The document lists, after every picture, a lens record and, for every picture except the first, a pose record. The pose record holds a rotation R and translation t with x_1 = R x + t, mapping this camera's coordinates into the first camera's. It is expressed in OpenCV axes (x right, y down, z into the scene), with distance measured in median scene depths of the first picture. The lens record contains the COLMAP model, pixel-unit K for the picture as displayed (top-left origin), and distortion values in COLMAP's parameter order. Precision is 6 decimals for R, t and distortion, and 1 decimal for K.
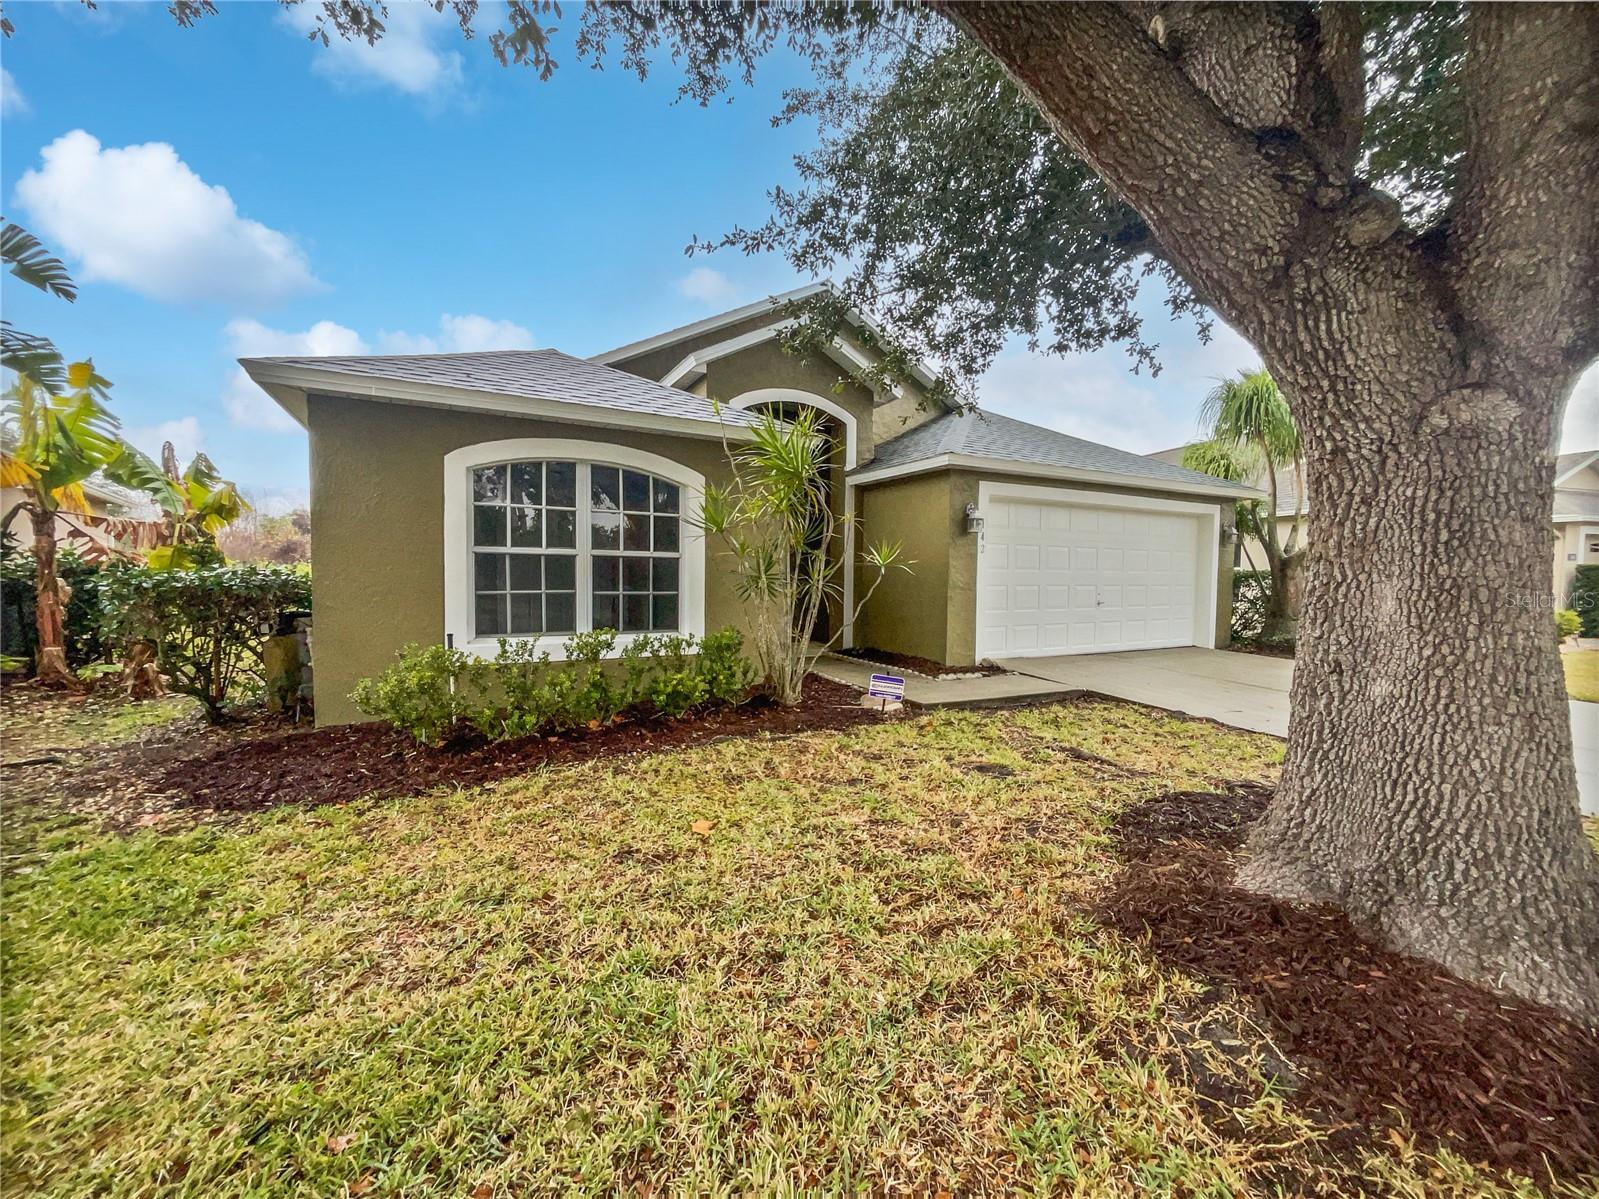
lens RADIAL K [[657.2, 0, 799.5], [0, 657.2, 599.5], [0, 0, 1]] dist [0.001256, 0.000226]
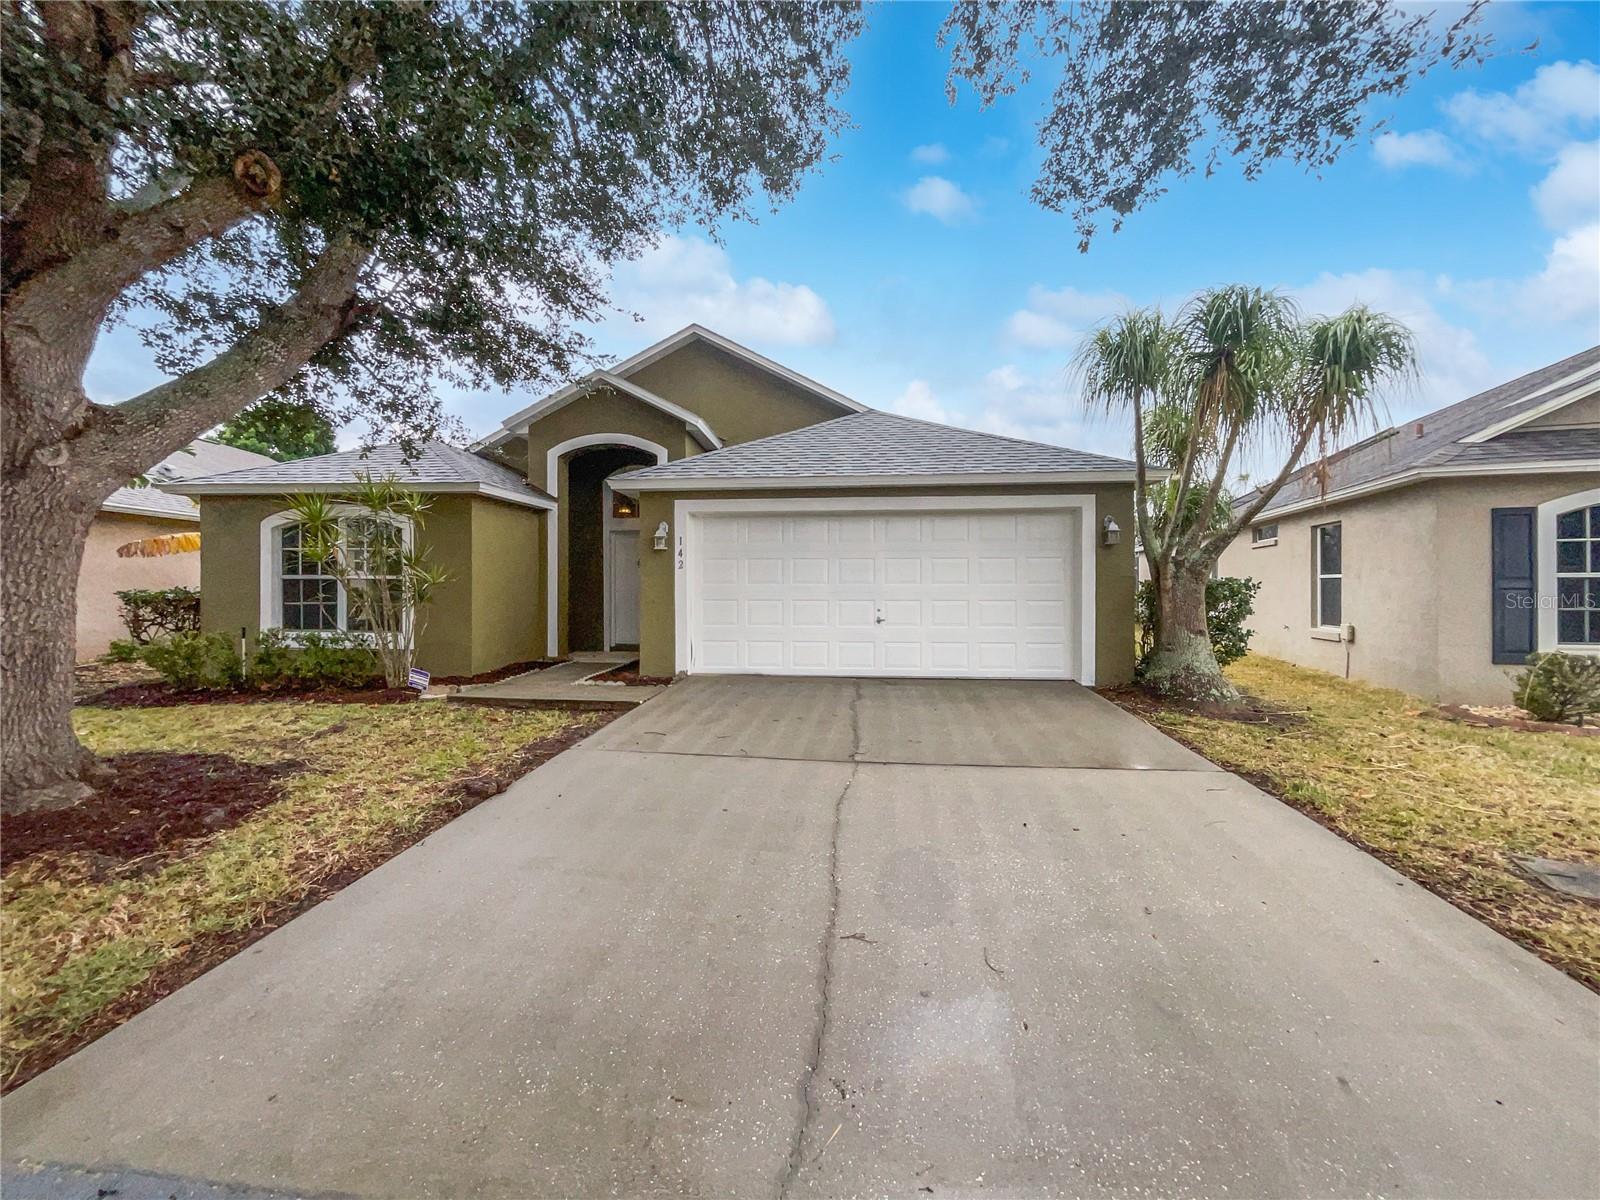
lens RADIAL K [[657.7, 0, 800.0], [0, 657.7, 600.0], [0, 0, 1]] dist [0.001256, 0.000226]
pose [[0.836513, -0.002097, -0.547942, 1.418907], [-0.014157, 0.999576, -0.025438, 0.003982], [0.547763, 0.029037, 0.836129, 0.331222]]
